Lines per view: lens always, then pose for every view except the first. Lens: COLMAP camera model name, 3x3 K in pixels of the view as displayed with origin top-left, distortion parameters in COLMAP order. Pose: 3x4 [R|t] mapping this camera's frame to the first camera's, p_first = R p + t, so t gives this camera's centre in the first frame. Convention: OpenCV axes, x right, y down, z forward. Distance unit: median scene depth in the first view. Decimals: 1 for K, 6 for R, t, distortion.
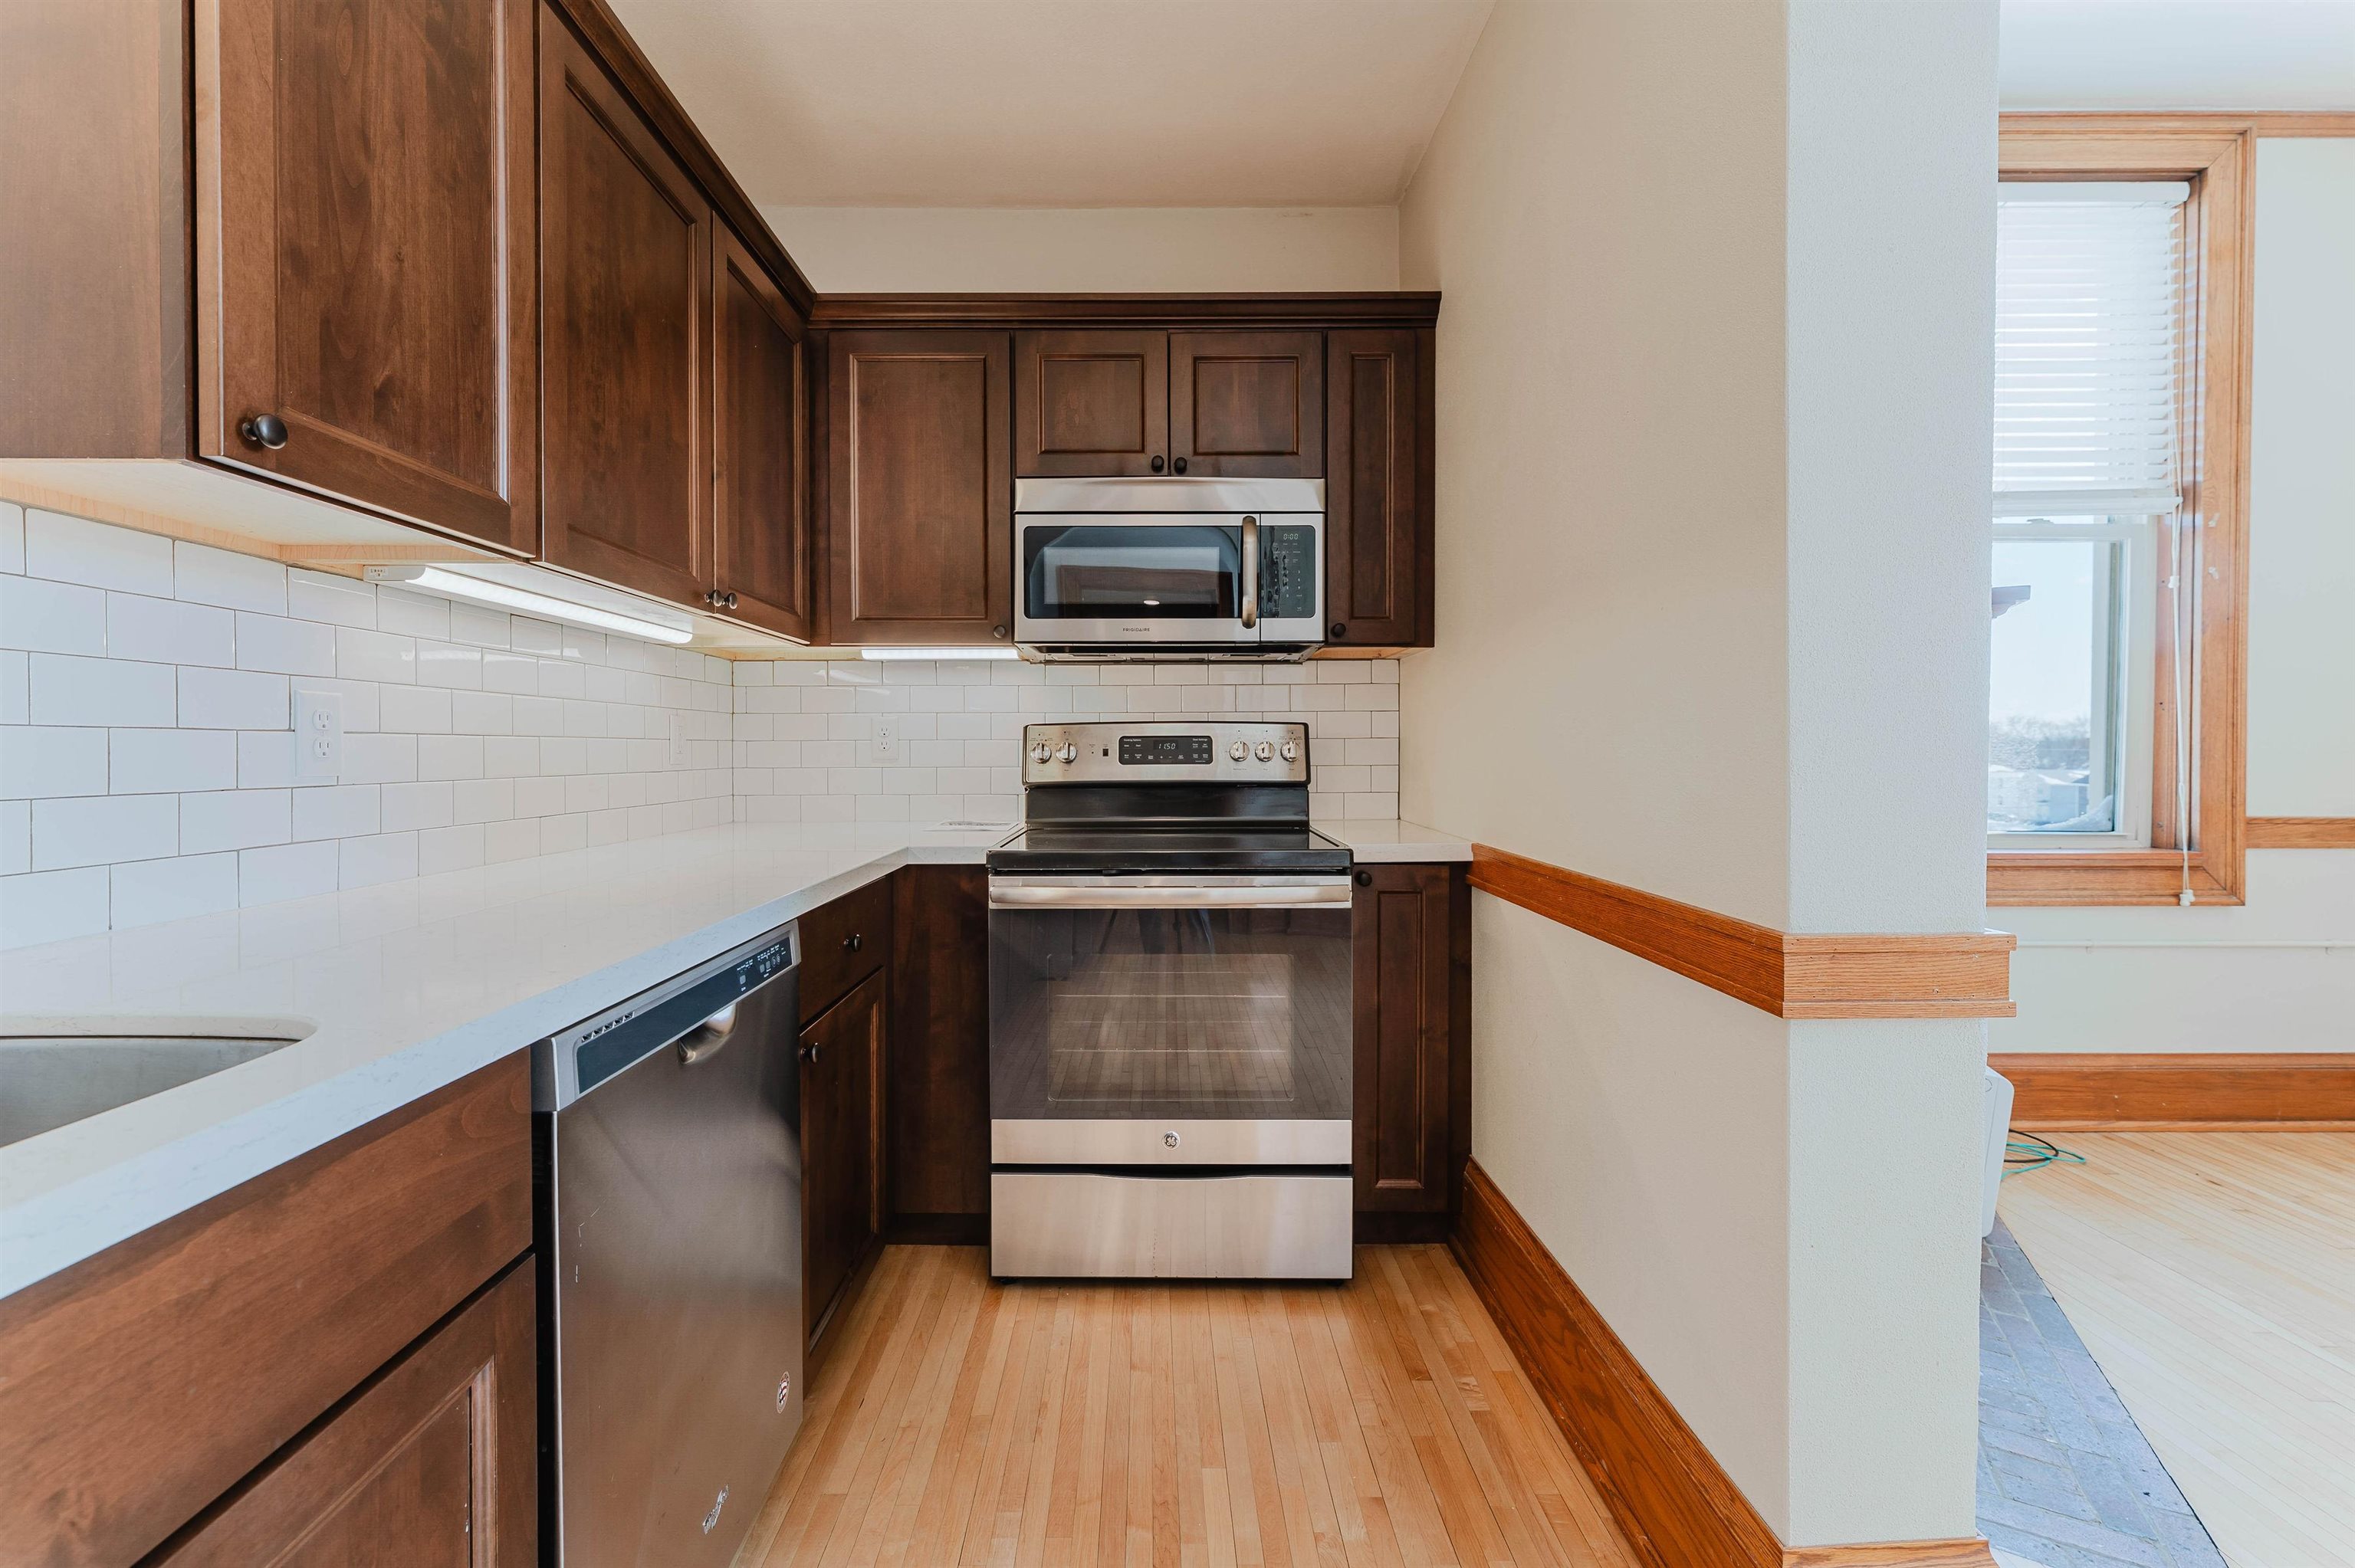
lens RADIAL K [[961.4, 0, 1148.6], [0, 961.4, 756.0], [0, 0, 1]] dist [0.000031, 0.000107]
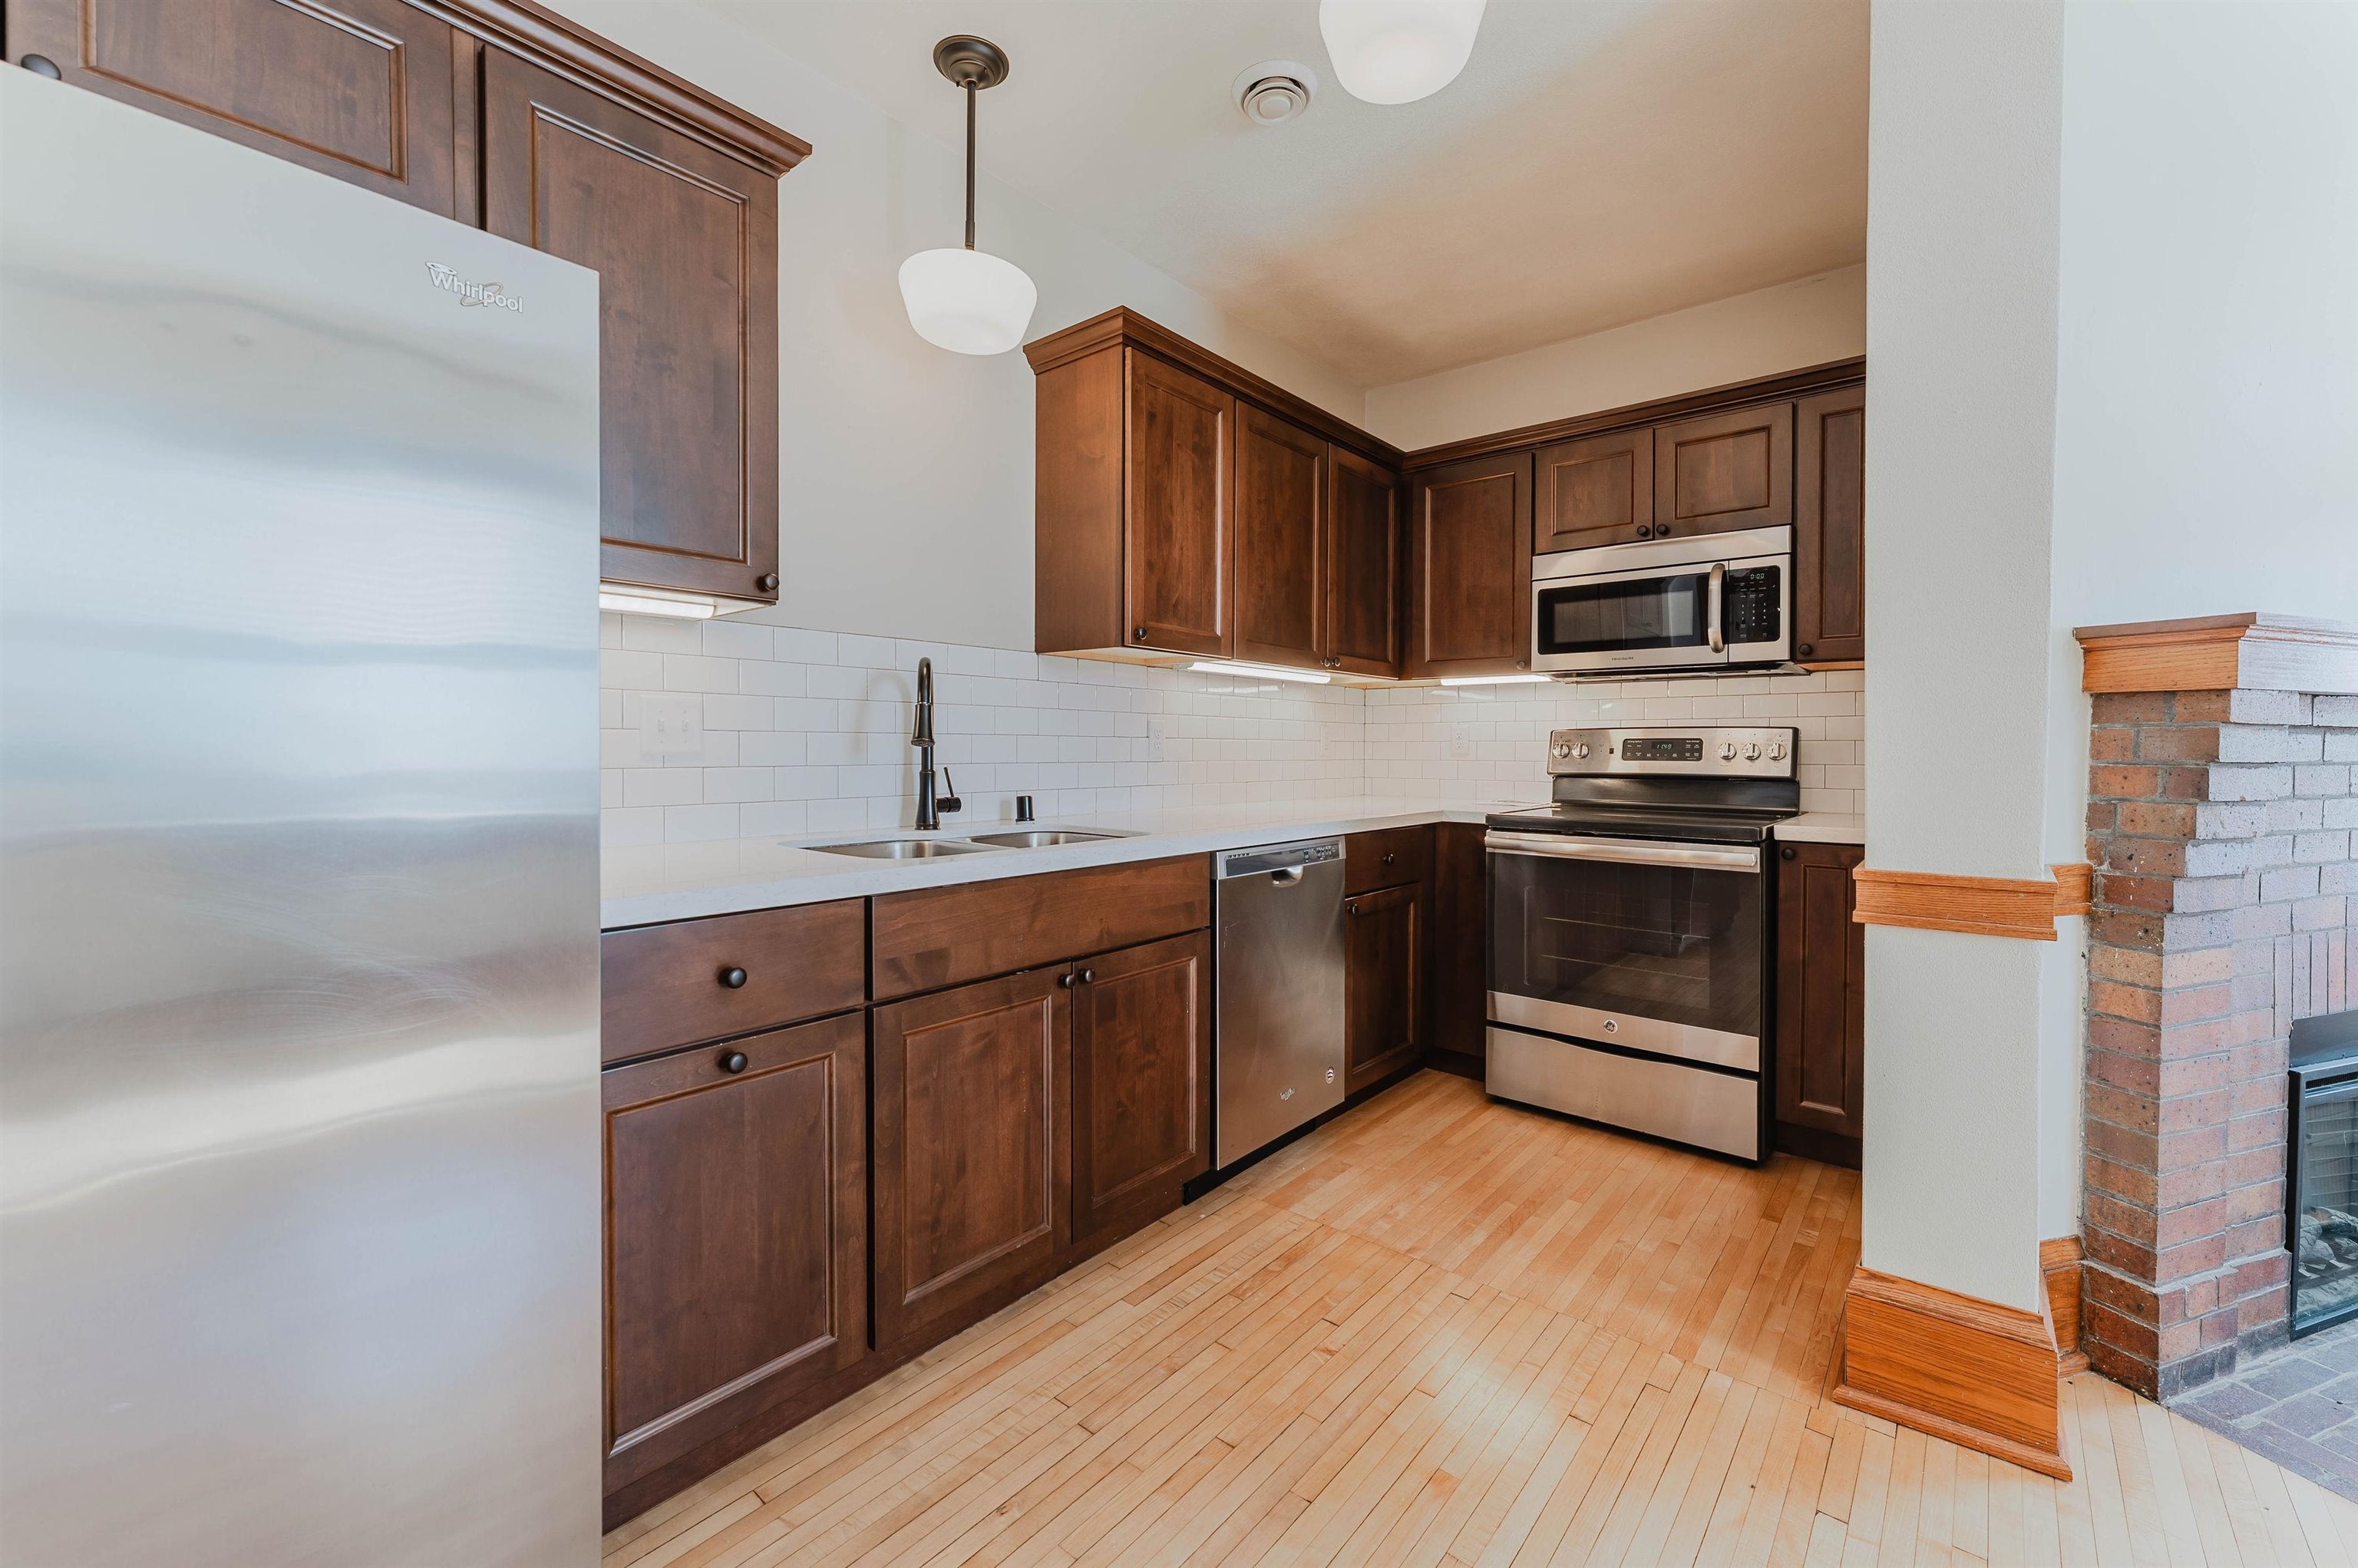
lens RADIAL K [[954.3, 0, 1168.8], [0, 954.3, 759.3], [0, 0, 1]] dist [-0.000345, 0.000036]
pose [[0.759228, 0.014387, -0.650666, 0.372927], [-0.011564, 0.999896, 0.008615, 0.003530], [0.650722, 0.000983, 0.759315, -0.412493]]
